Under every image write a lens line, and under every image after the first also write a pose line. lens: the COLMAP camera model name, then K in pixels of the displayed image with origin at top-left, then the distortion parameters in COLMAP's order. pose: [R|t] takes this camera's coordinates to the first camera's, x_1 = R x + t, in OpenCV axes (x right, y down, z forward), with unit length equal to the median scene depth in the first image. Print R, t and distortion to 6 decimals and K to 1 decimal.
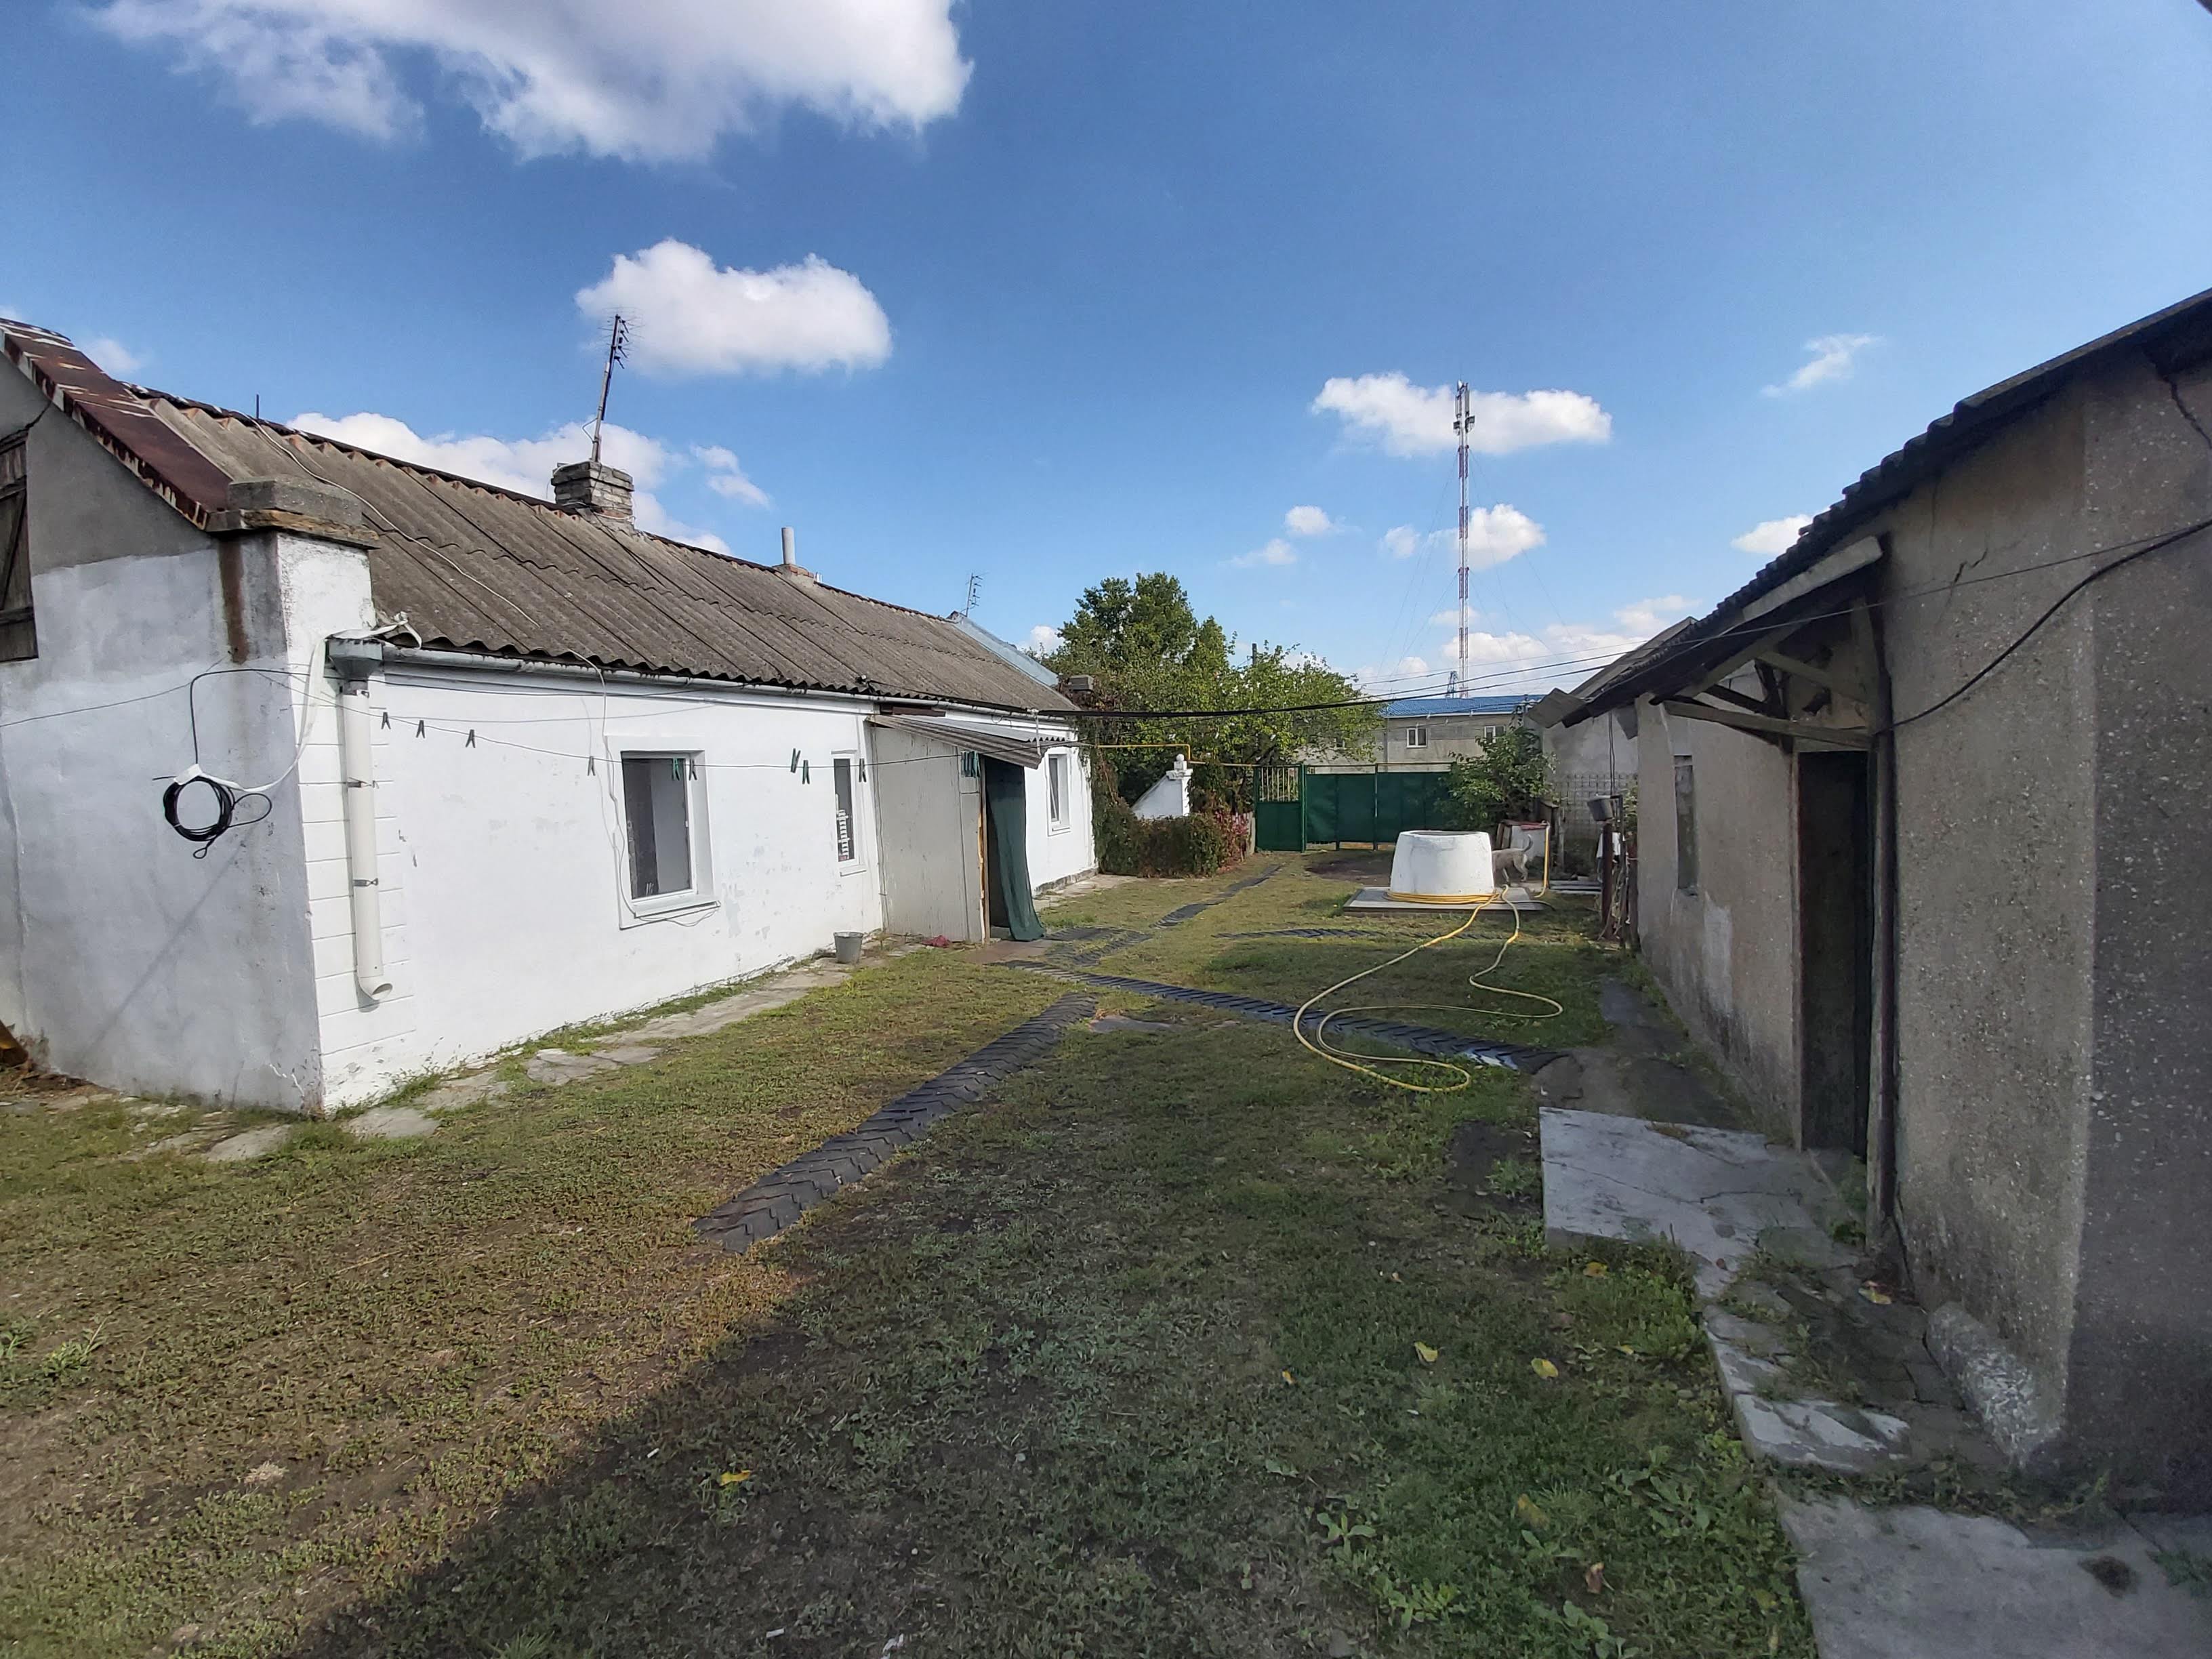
lens RADIAL K [[878.8, 0, 1082.4], [0, 878.8, 804.1], [0, 0, 1]] dist [0.016560, -0.015421]
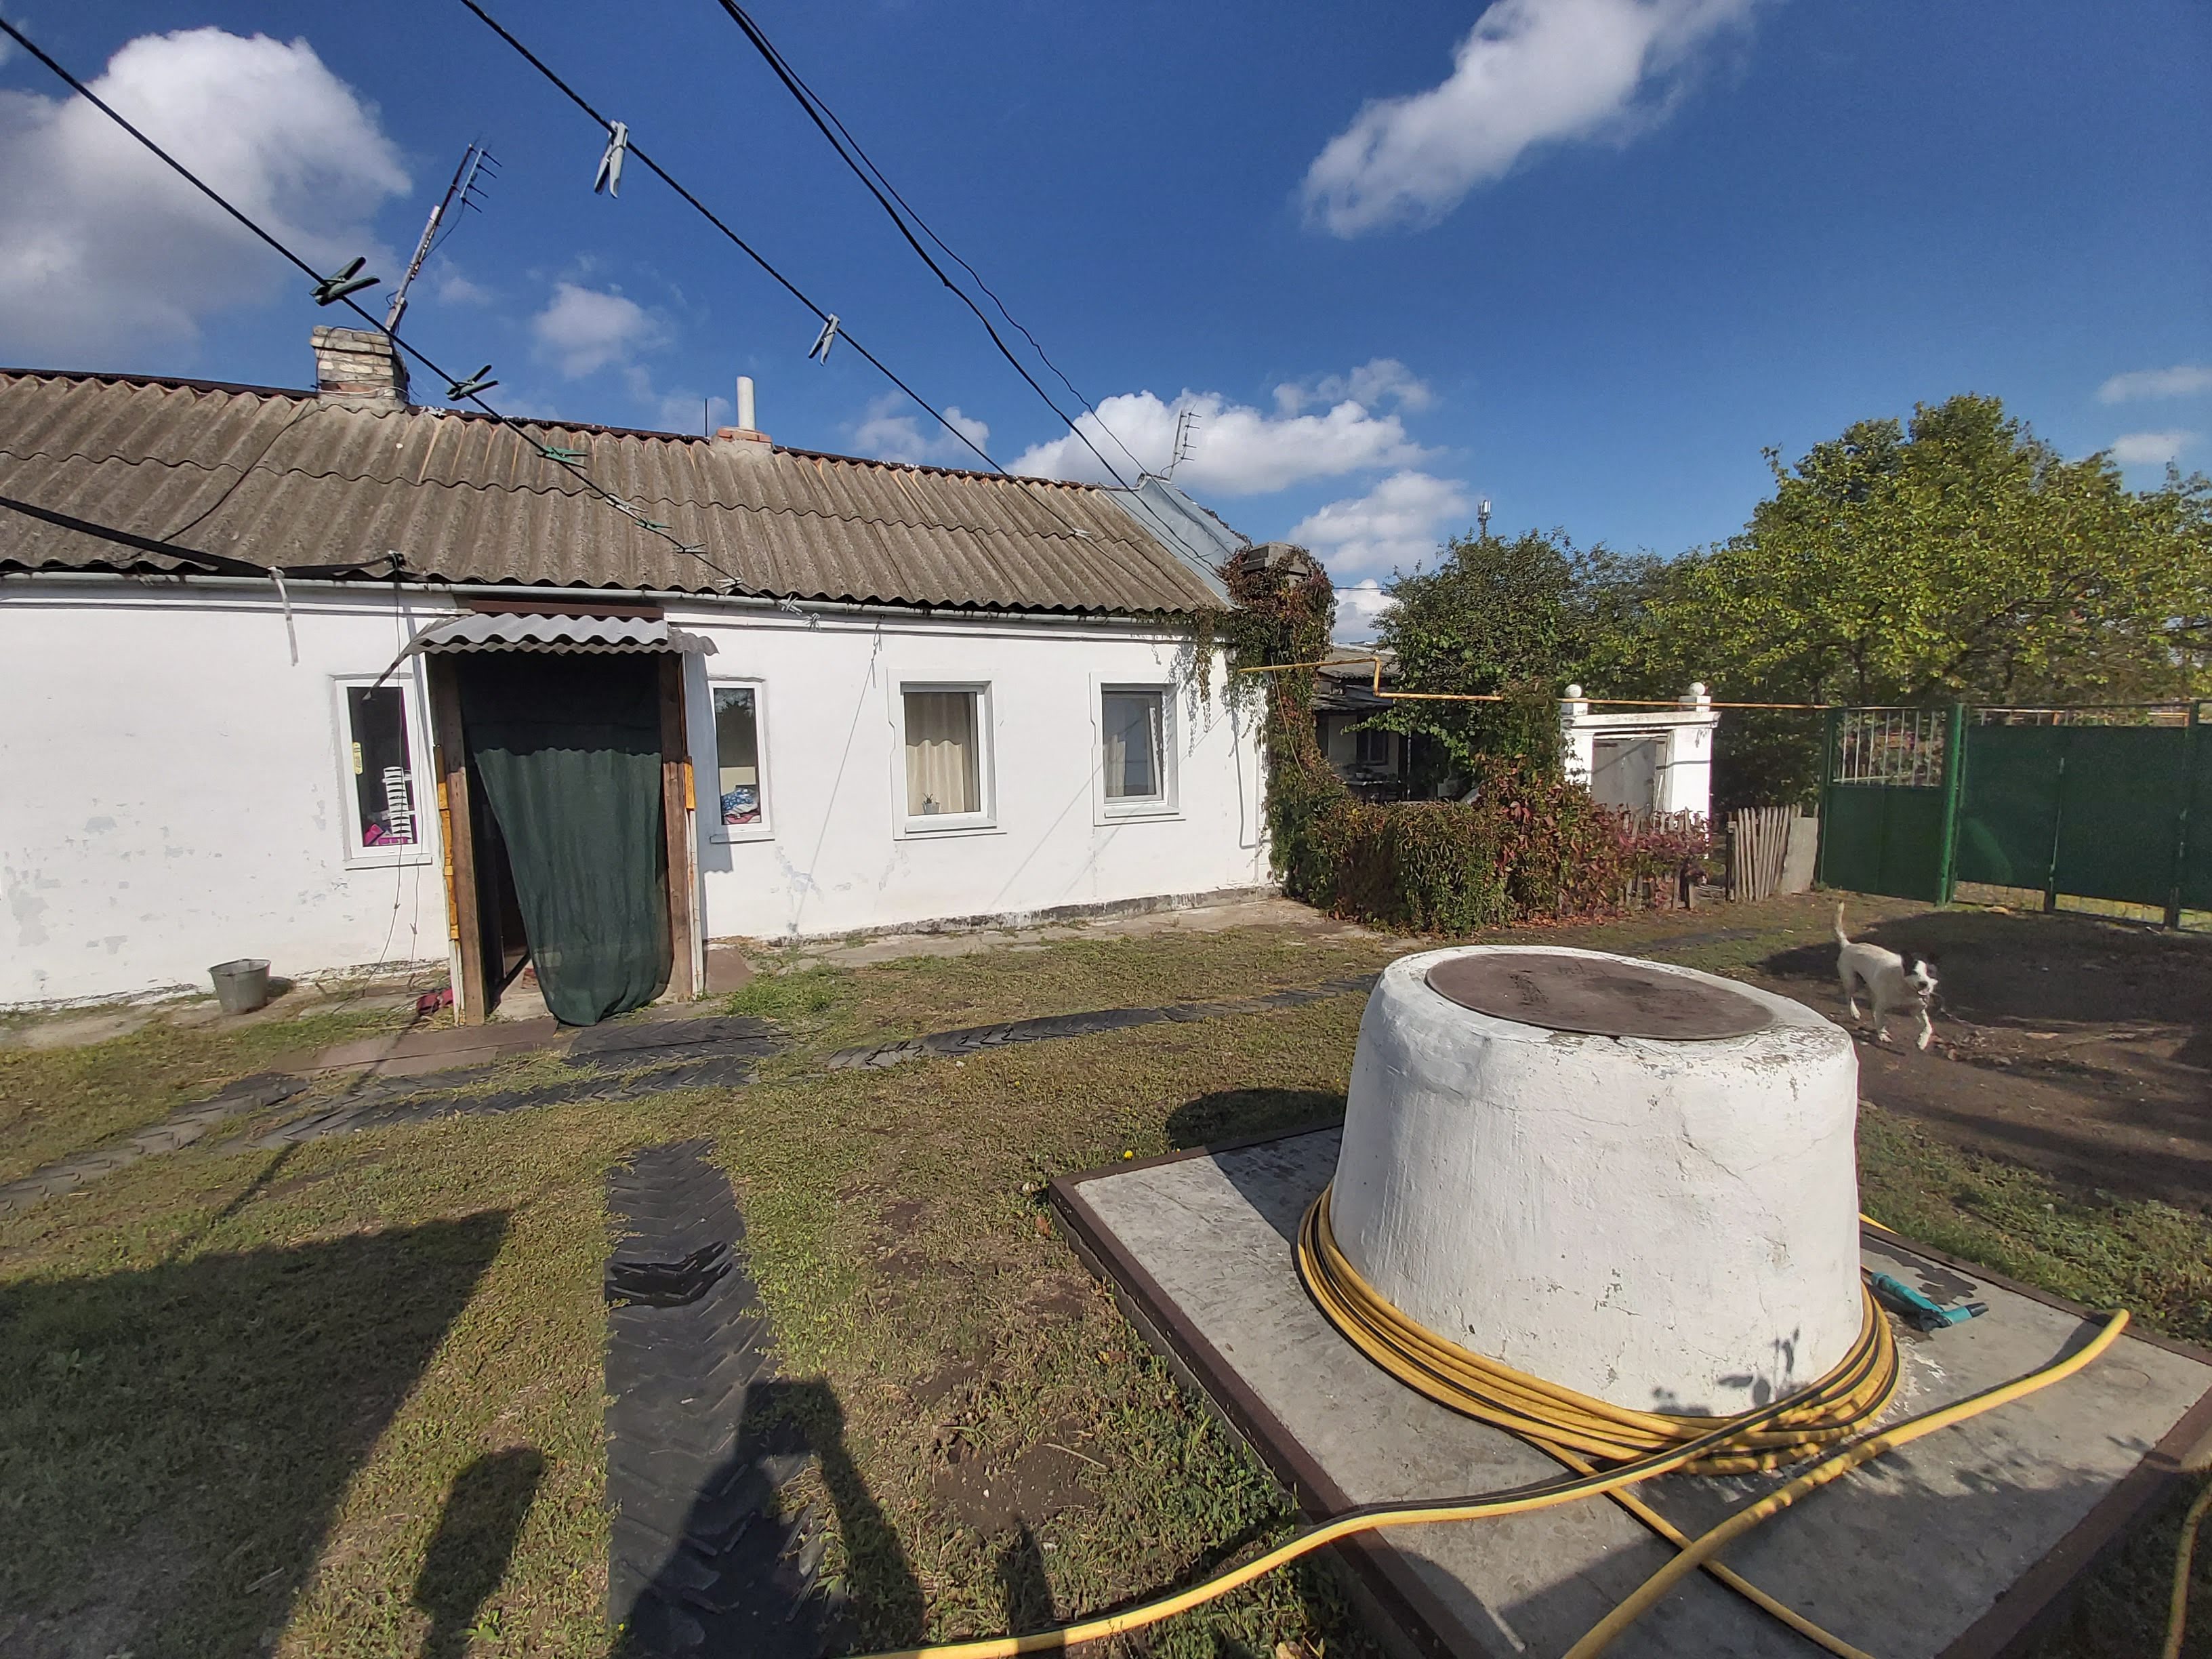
lens RADIAL K [[878.8, 0, 1082.4], [0, 878.8, 804.1], [0, 0, 1]] dist [0.016560, -0.015421]
pose [[0.727349, 0.070764, -0.682610, 0.293725], [-0.031954, 0.997083, 0.069316, -0.014757], [0.685524, -0.028605, 0.727488, 0.476021]]
